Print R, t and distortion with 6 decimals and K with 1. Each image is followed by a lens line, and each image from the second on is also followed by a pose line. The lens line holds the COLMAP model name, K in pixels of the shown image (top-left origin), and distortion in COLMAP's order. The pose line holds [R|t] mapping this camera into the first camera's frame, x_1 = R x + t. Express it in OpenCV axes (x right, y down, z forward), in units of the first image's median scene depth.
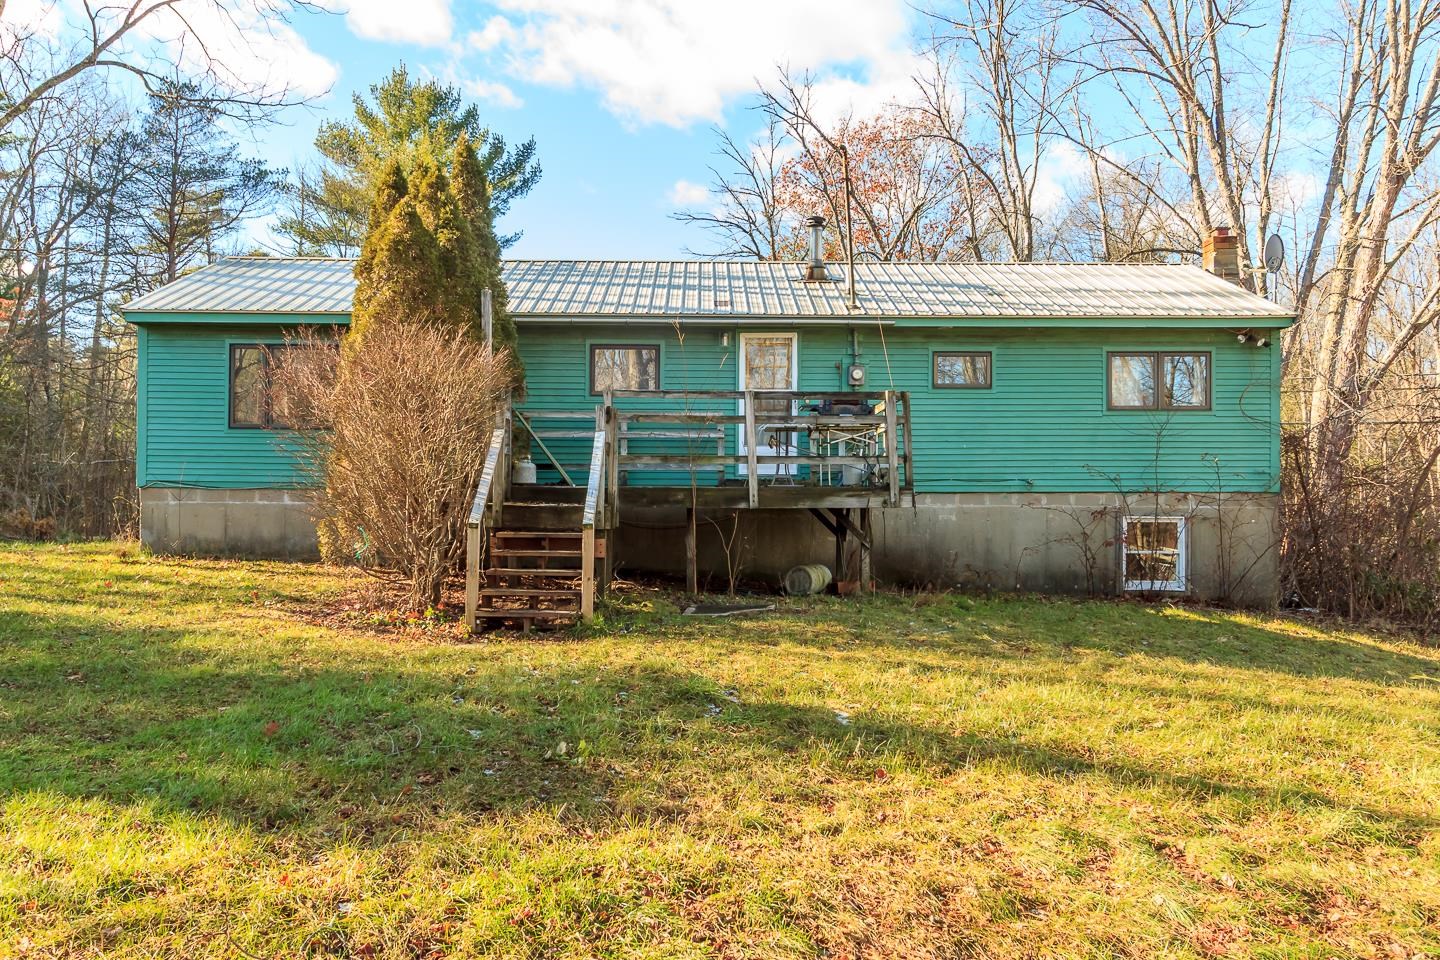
lens RADIAL K [[1145.0, 0, 720.0], [0, 1145.0, 480.0], [0, 0, 1]] dist [0.004790, 0.005036]
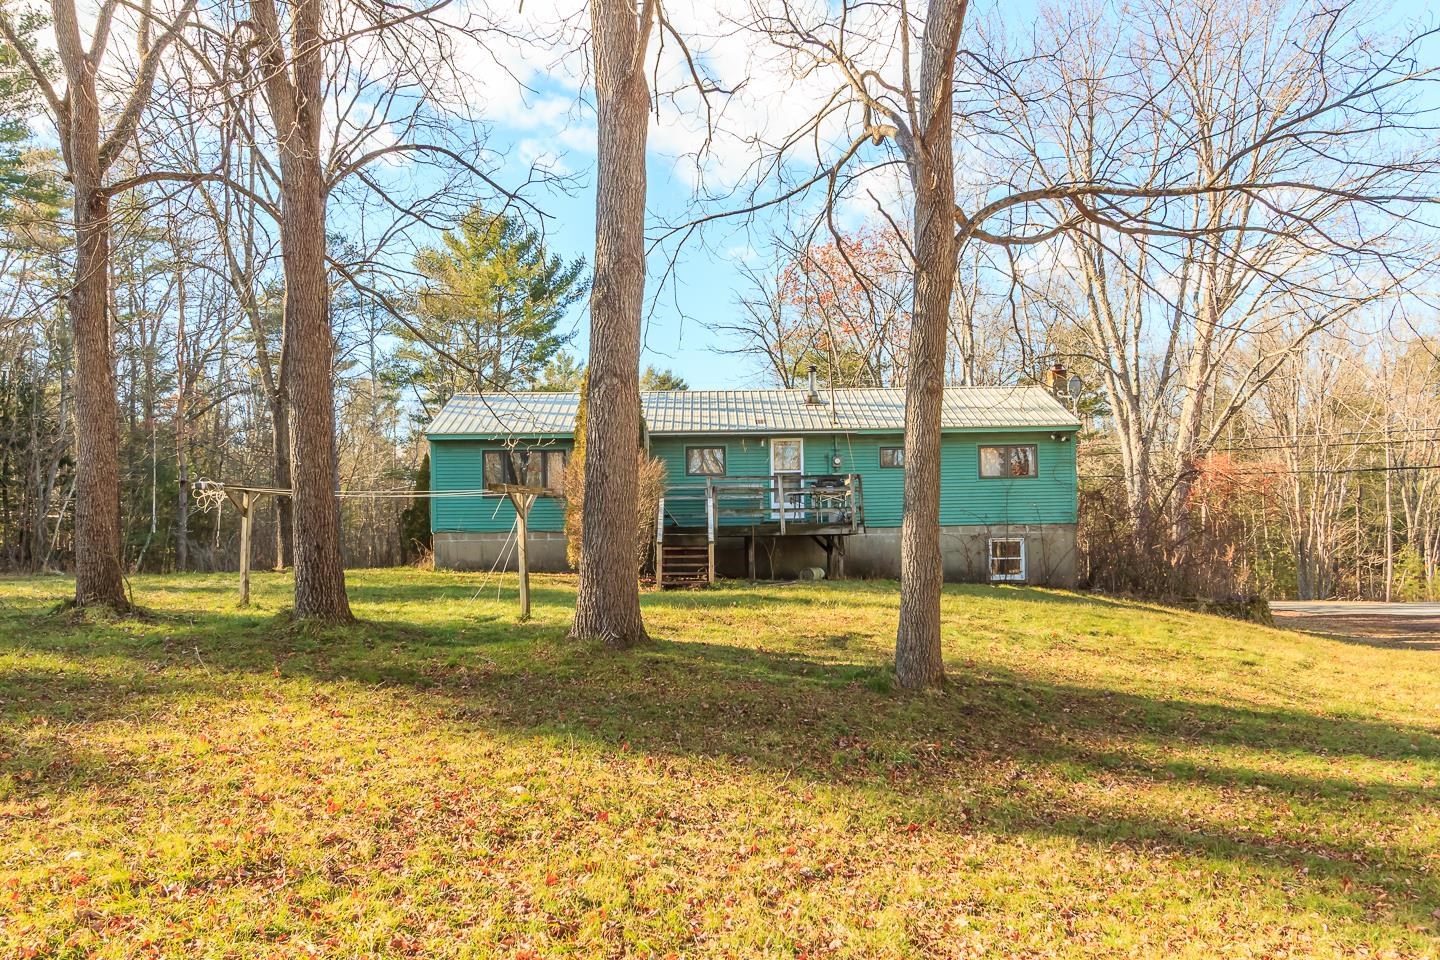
lens RADIAL K [[1145.0, 0, 720.0], [0, 1145.0, 480.0], [0, 0, 1]] dist [0.004790, 0.005036]
pose [[0.999827, -0.018500, -0.001992, -0.058794], [0.018396, 0.998899, -0.043146, 0.010103], [0.002788, 0.043102, 0.999067, -0.771840]]
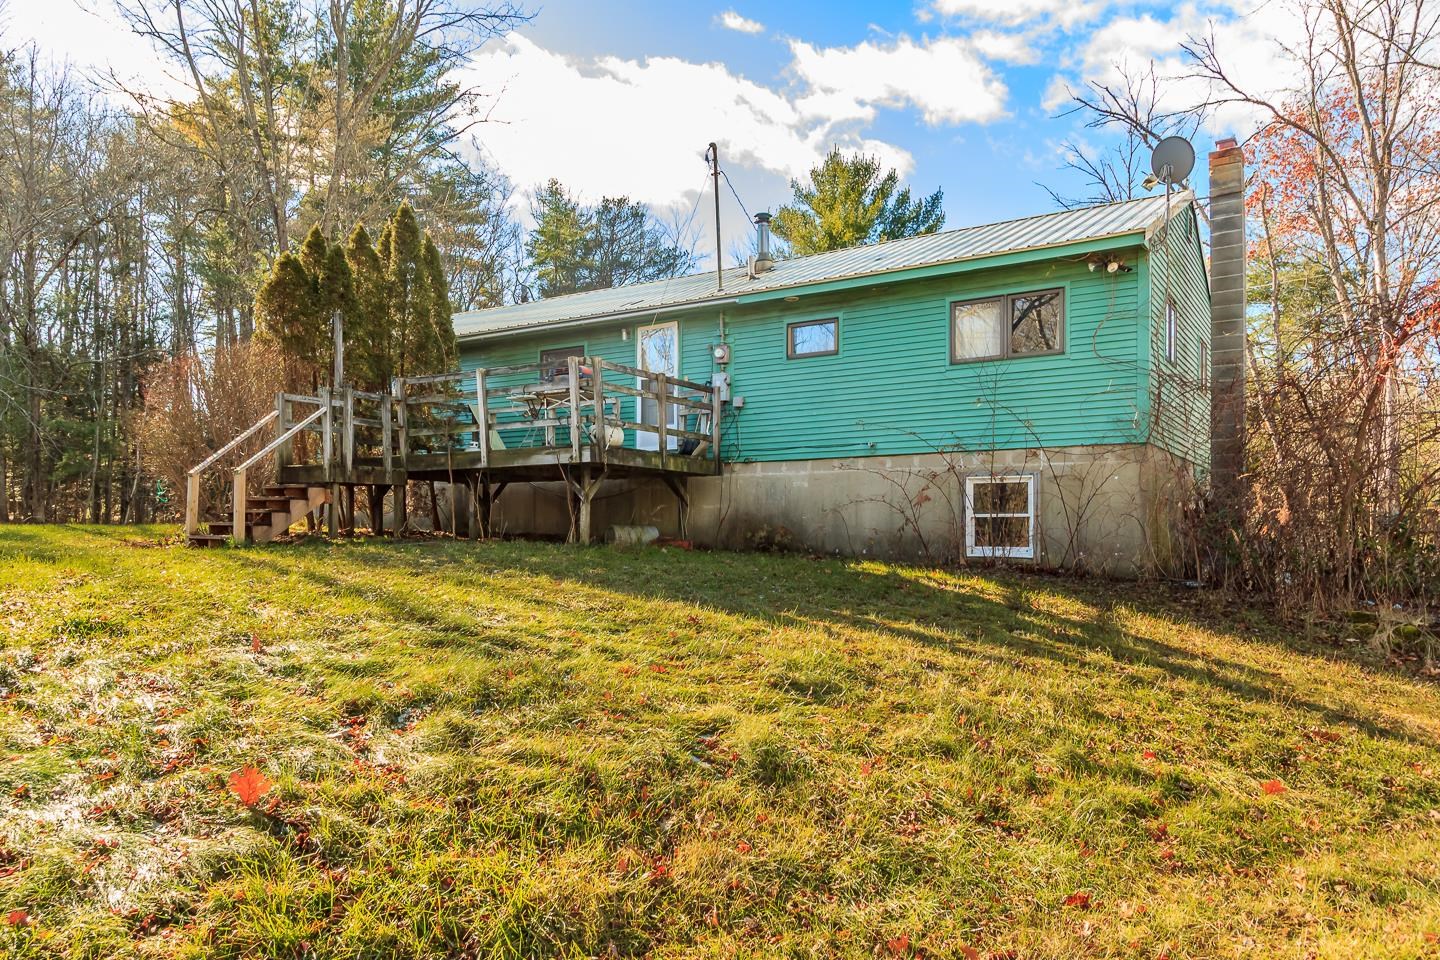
lens RADIAL K [[1034.2, 0, 720.0], [0, 1034.2, 480.0], [0, 0, 1]] dist [0.002782, 0.000251]
pose [[0.828737, -0.032955, -0.558668, 0.652311], [0.011924, 0.999078, -0.041245, 0.065927], [0.559512, 0.027519, 0.828366, 0.198883]]
